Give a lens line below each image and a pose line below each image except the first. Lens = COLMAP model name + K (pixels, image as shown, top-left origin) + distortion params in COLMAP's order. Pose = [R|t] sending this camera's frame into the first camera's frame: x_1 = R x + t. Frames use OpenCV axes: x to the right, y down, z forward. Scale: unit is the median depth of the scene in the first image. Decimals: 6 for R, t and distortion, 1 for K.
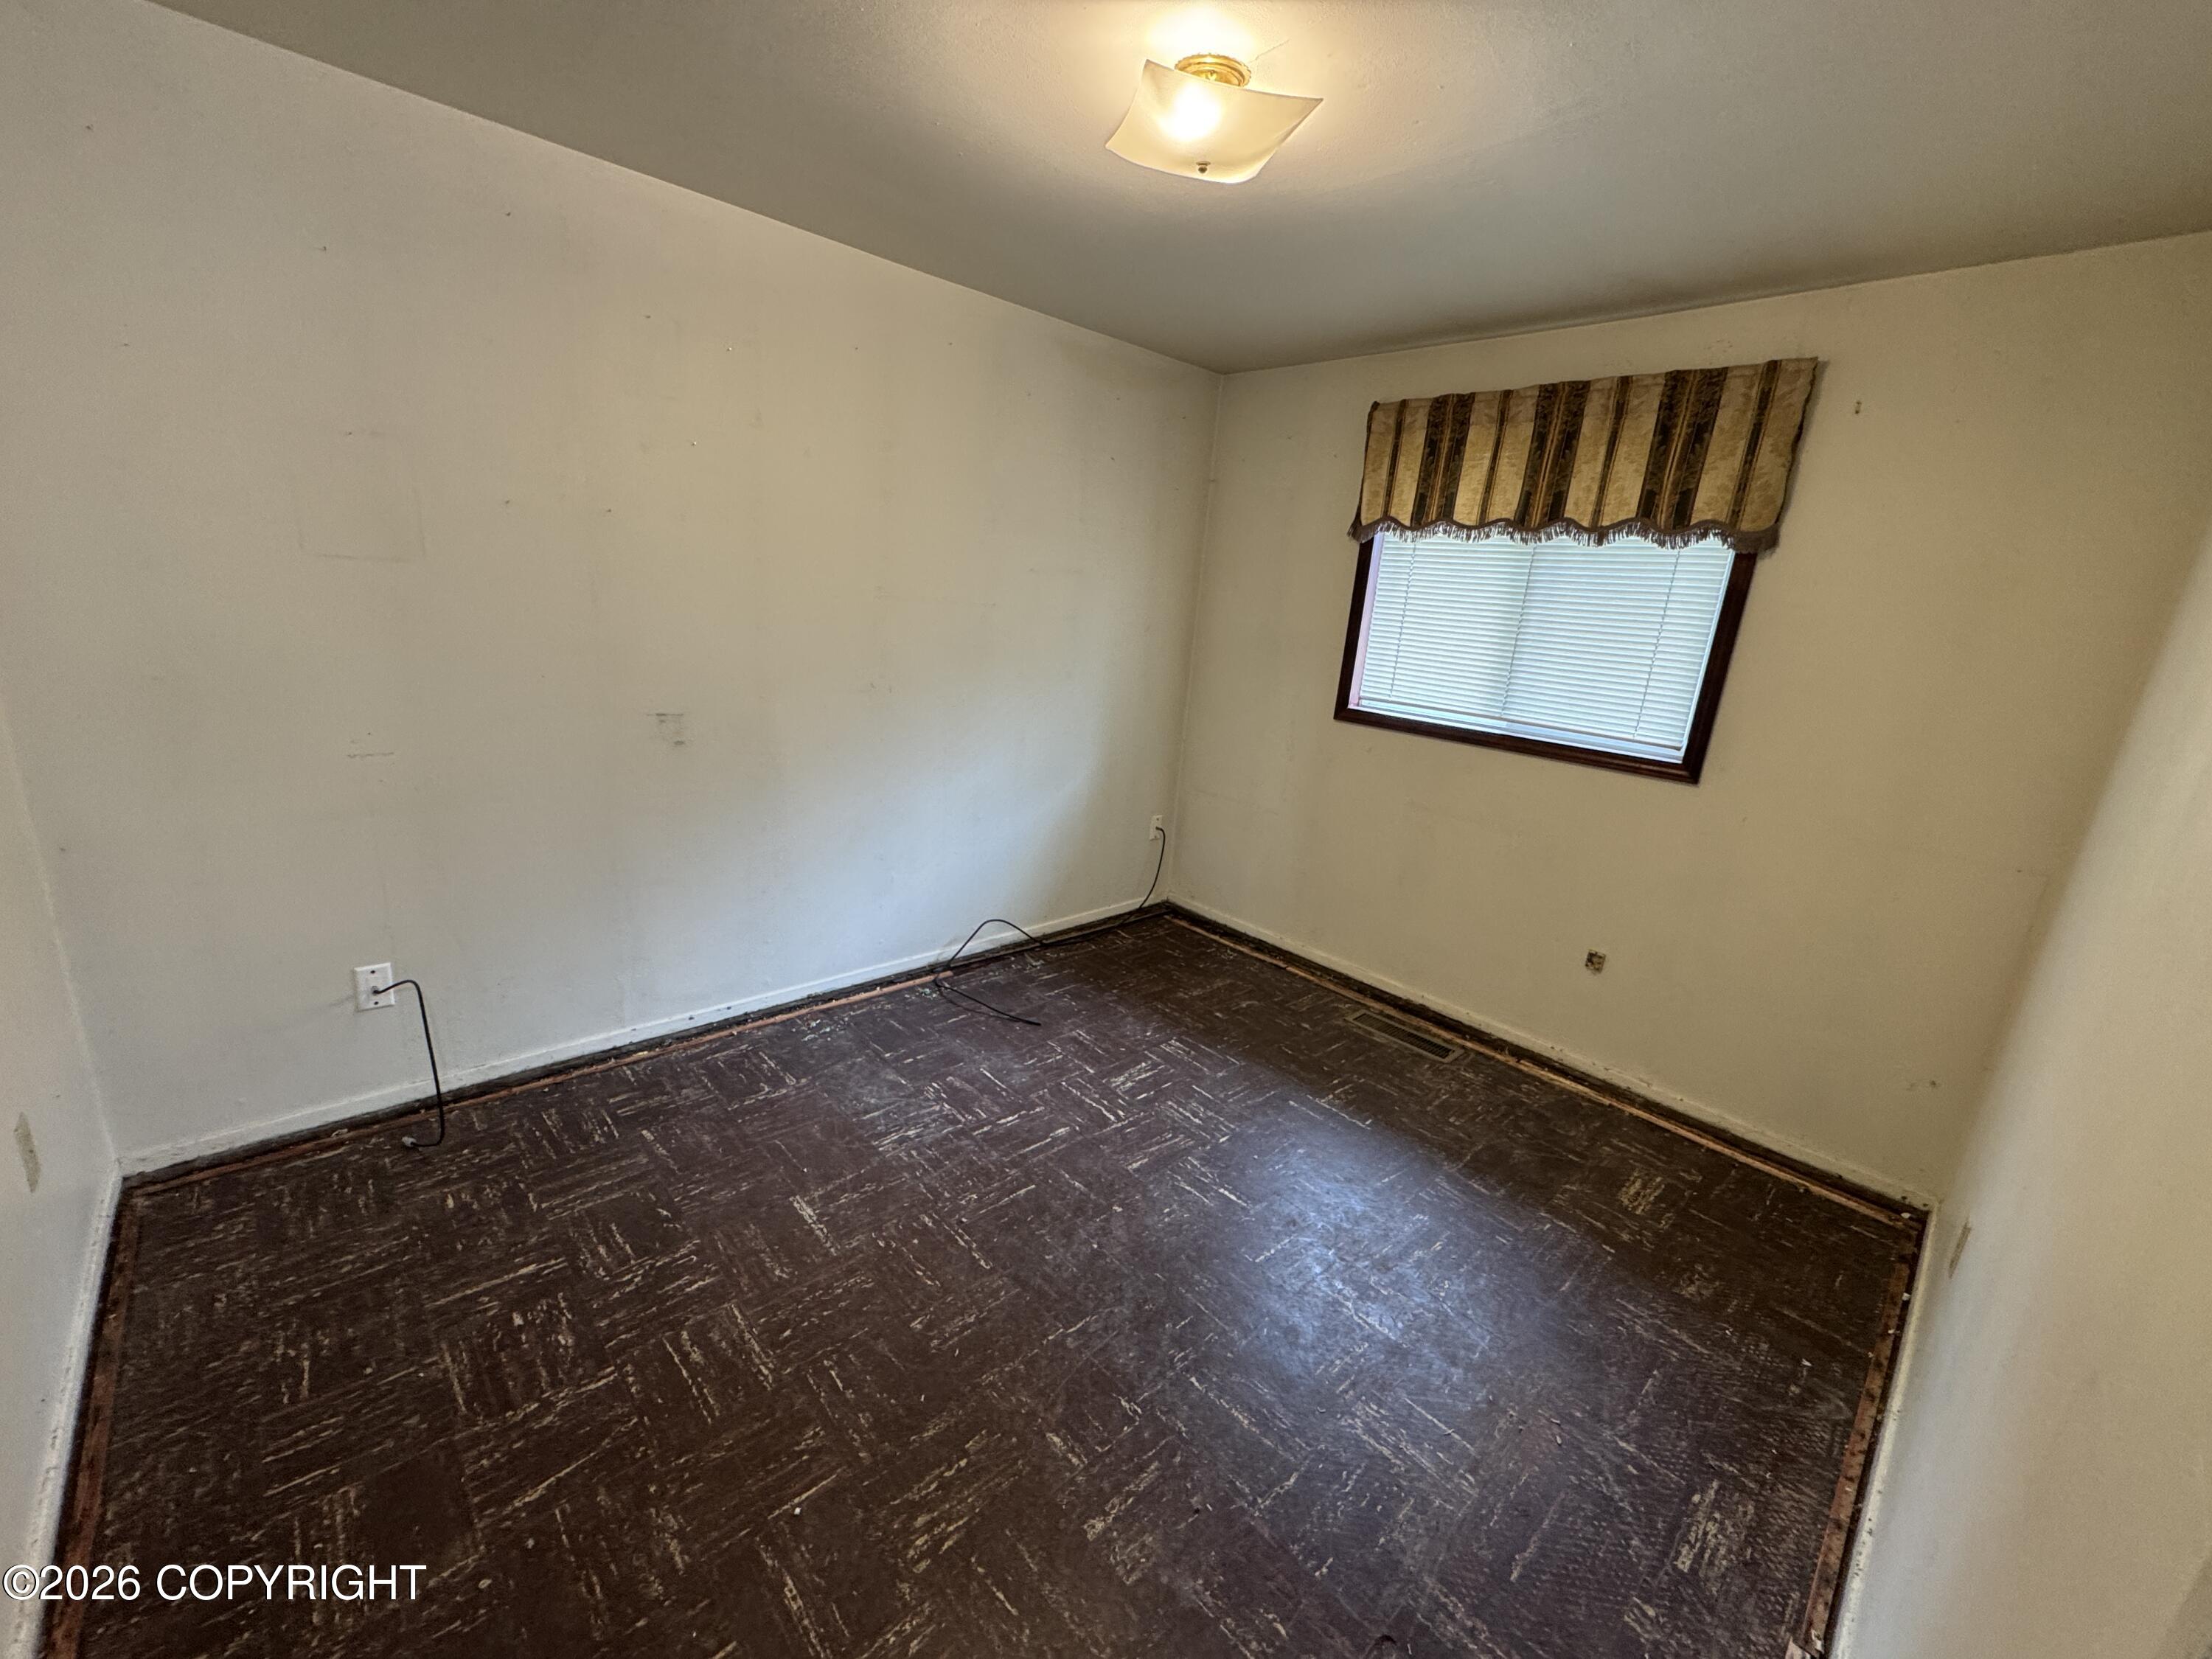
lens RADIAL K [[879.6, 0, 1106.4], [0, 879.6, 835.7], [0, 0, 1]] dist [-0.001713, 0.000112]
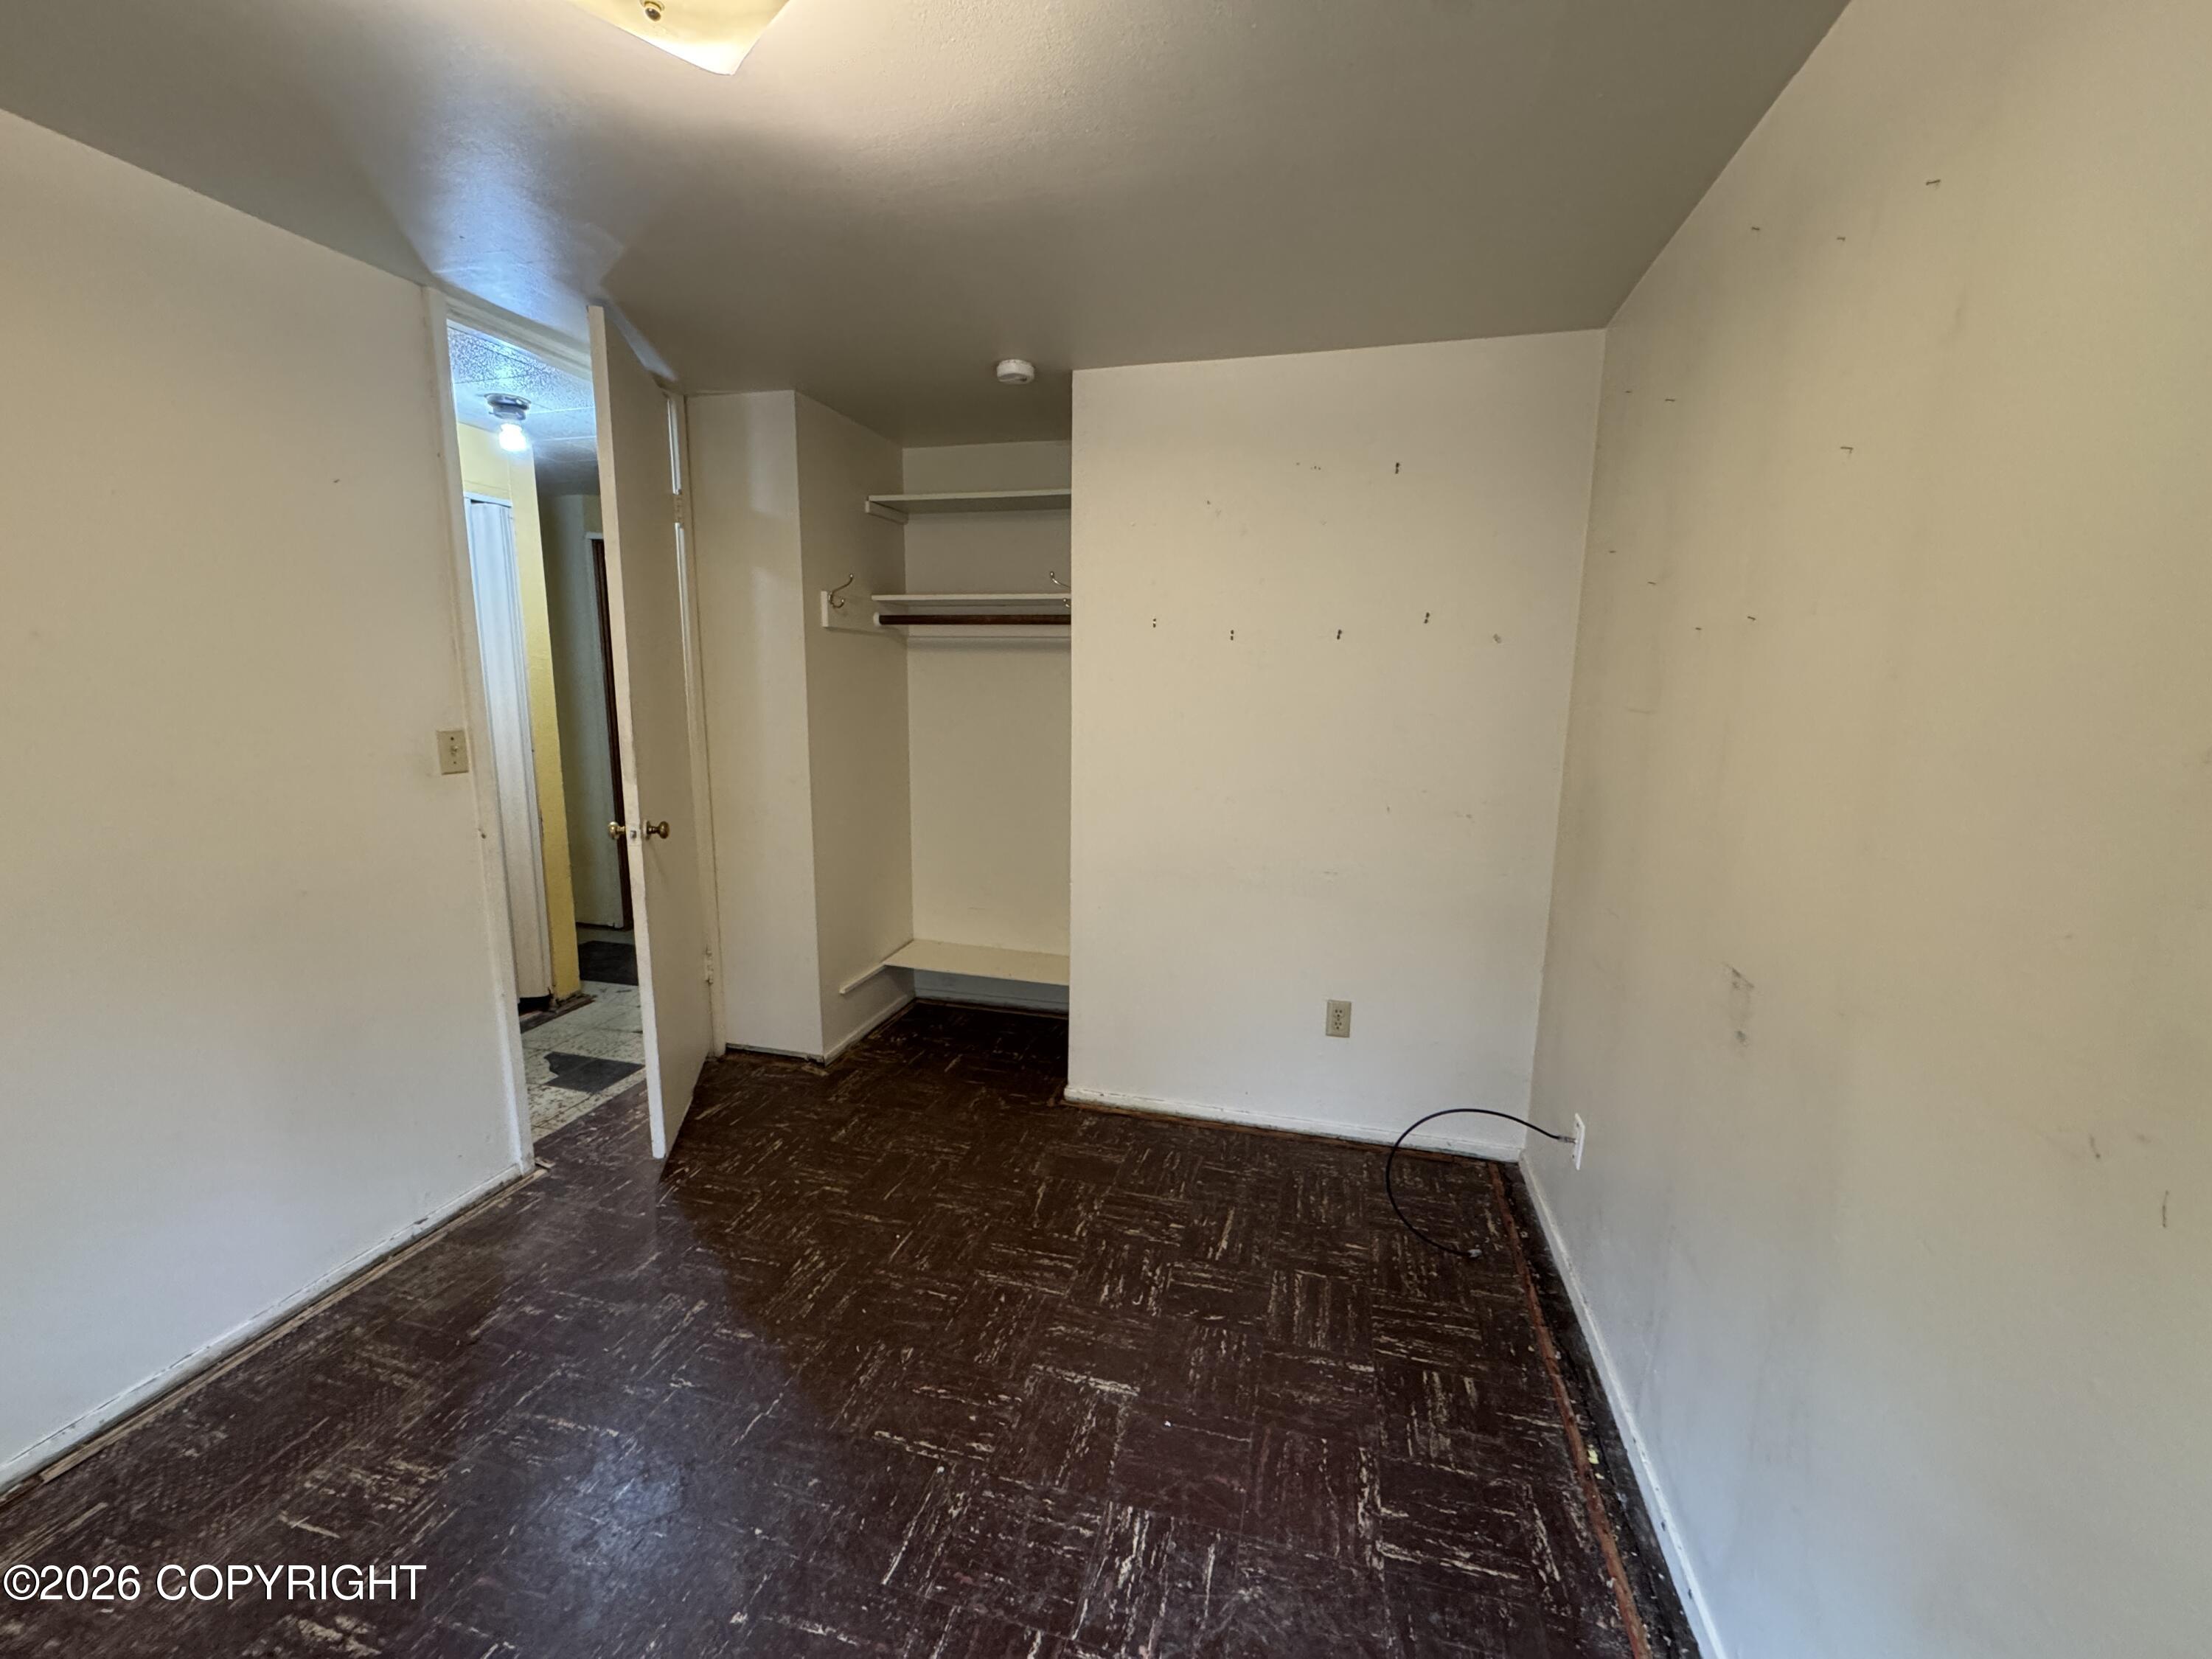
lens RADIAL K [[879.6, 0, 1106.1], [0, 879.6, 829.2], [0, 0, 1]] dist [-0.001713, 0.000112]
pose [[-0.843327, 0.002882, -0.537393, 0.137442], [-0.220778, 0.909843, 0.351345, -0.402319], [0.489956, 0.414944, -0.766658, 1.475071]]
